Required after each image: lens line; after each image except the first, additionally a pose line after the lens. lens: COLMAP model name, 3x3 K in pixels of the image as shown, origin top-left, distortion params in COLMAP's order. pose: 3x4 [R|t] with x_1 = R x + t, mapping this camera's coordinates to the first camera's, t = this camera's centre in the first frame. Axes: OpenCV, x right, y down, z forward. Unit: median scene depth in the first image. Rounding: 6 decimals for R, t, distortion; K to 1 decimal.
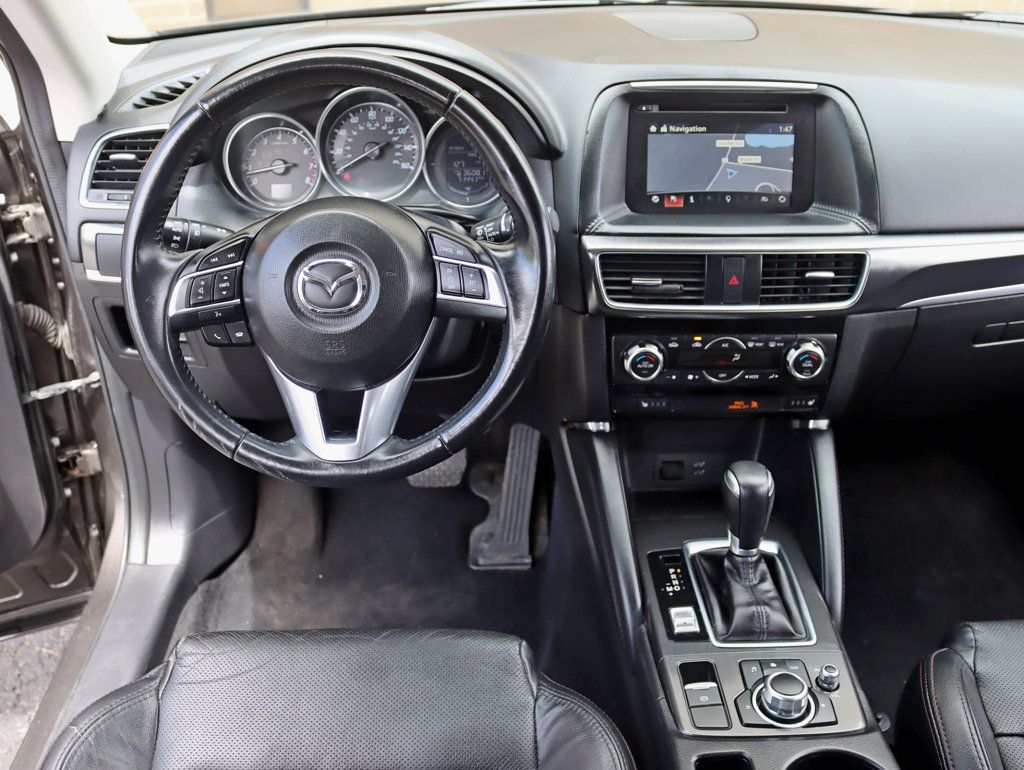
lens RADIAL K [[1052.3, 0, 512.0], [0, 1052.3, 385.0], [0, 0, 1]] dist [-0.118926, 0.004053]
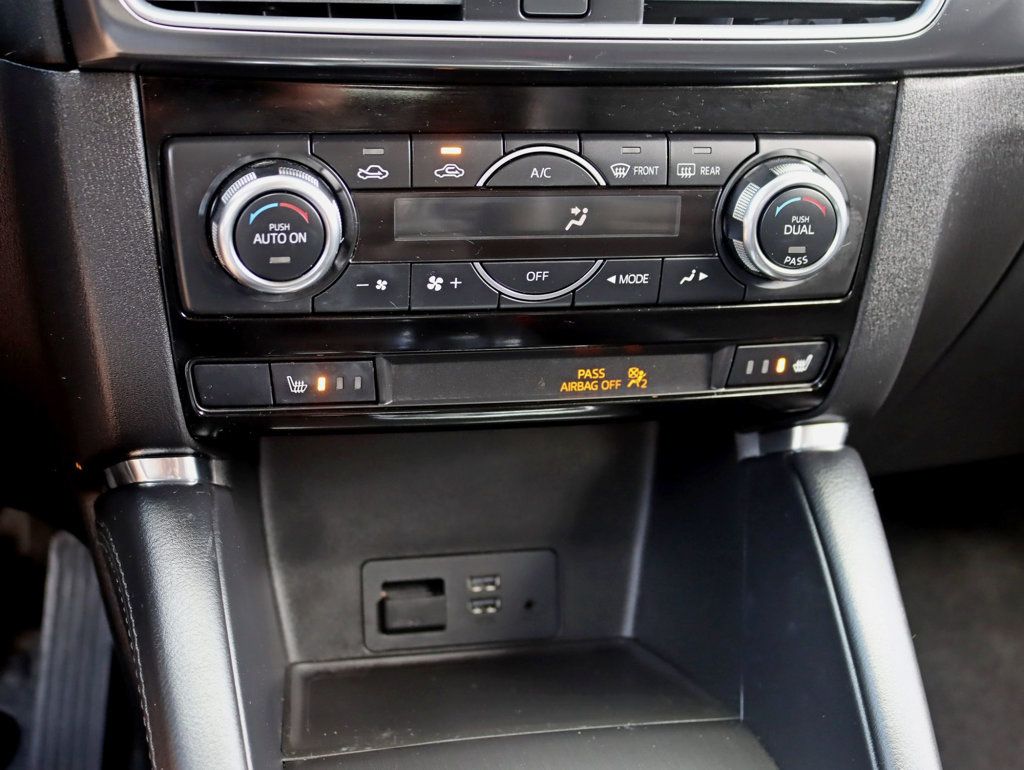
lens RADIAL K [[1350.0, 0, 512.0], [0, 1350.0, 385.0], [0, 0, 1]] dist [-0.022582, -0.040385]
pose [[0.981865, -0.032961, 0.186693, 0.114445], [0.053894, 0.992669, -0.108186, 0.065551], [-0.181759, 0.116286, 0.976443, 0.596330]]
